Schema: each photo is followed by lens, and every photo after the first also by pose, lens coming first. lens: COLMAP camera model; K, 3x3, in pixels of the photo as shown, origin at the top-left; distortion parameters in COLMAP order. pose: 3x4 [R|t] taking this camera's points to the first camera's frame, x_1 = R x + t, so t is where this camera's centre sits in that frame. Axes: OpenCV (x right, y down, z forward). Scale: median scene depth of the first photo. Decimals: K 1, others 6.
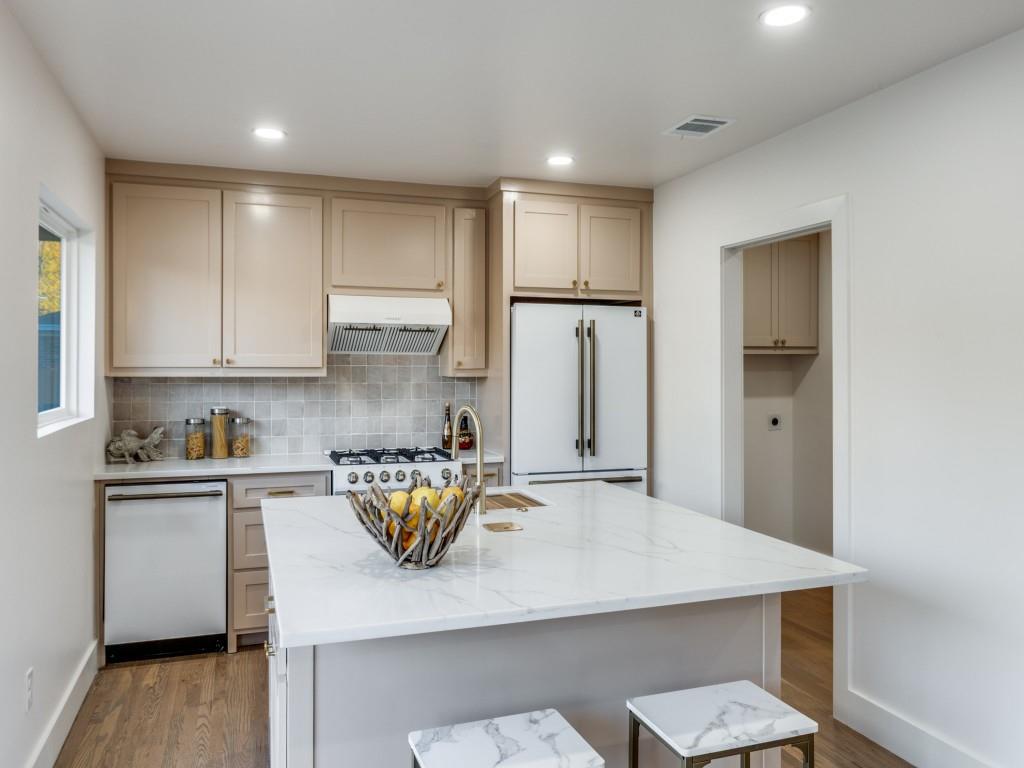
lens RADIAL K [[760.9, 0, 512.8], [0, 760.9, 357.1], [0, 0, 1]] dist [-0.045518, -0.001932]
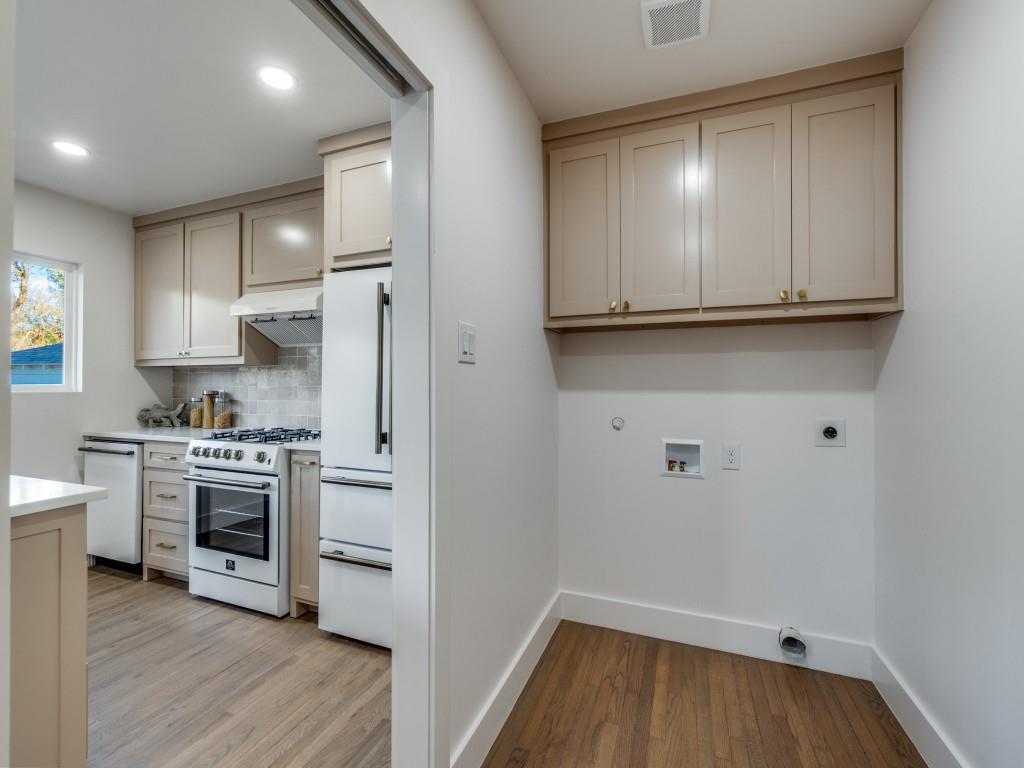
lens RADIAL K [[447.6, 0, 512.0], [0, 447.6, 380.8], [0, 0, 1]] dist [-0.013704, 0.000082]
pose [[0.752079, -0.008540, -0.659017, 0.520203], [0.007963, 0.999961, -0.003871, 0.057528], [0.659024, -0.002337, 0.752118, 0.751856]]
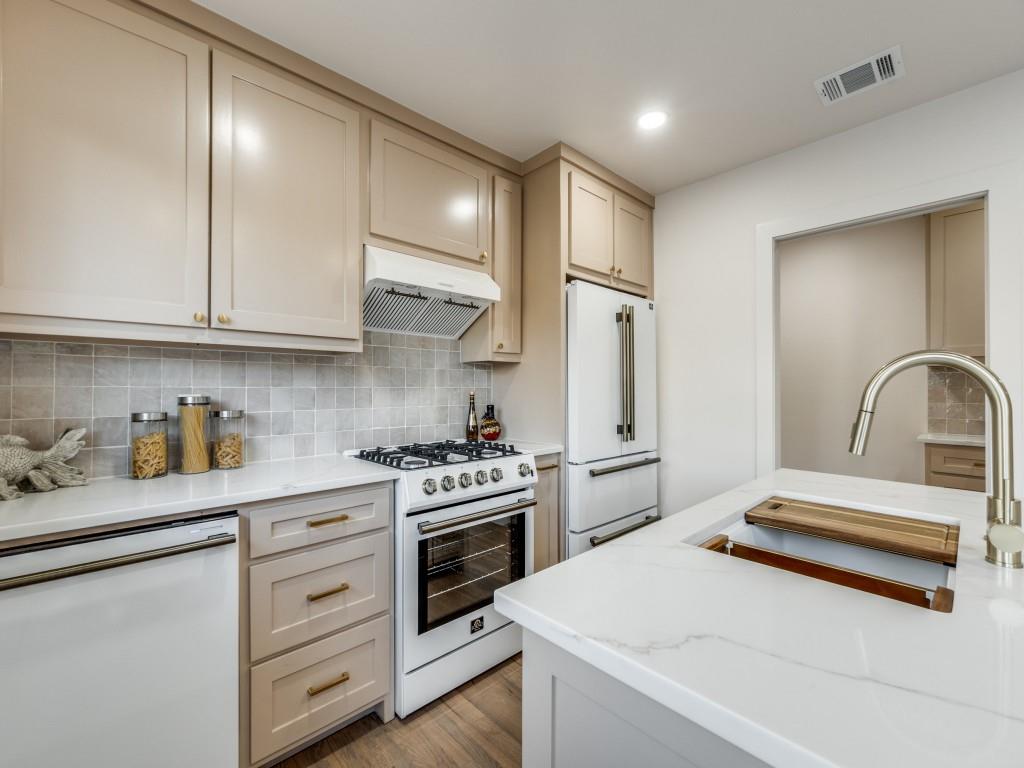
lens RADIAL K [[443.0, 0, 512.0], [0, 443.0, 384.0], [0, 0, 1]] dist [-0.014695, 0.000279]
pose [[0.917583, 0.000989, 0.397544, -0.283215], [-0.003167, 0.999983, 0.004821, 0.053895], [-0.397533, -0.005683, 0.917570, 0.534704]]
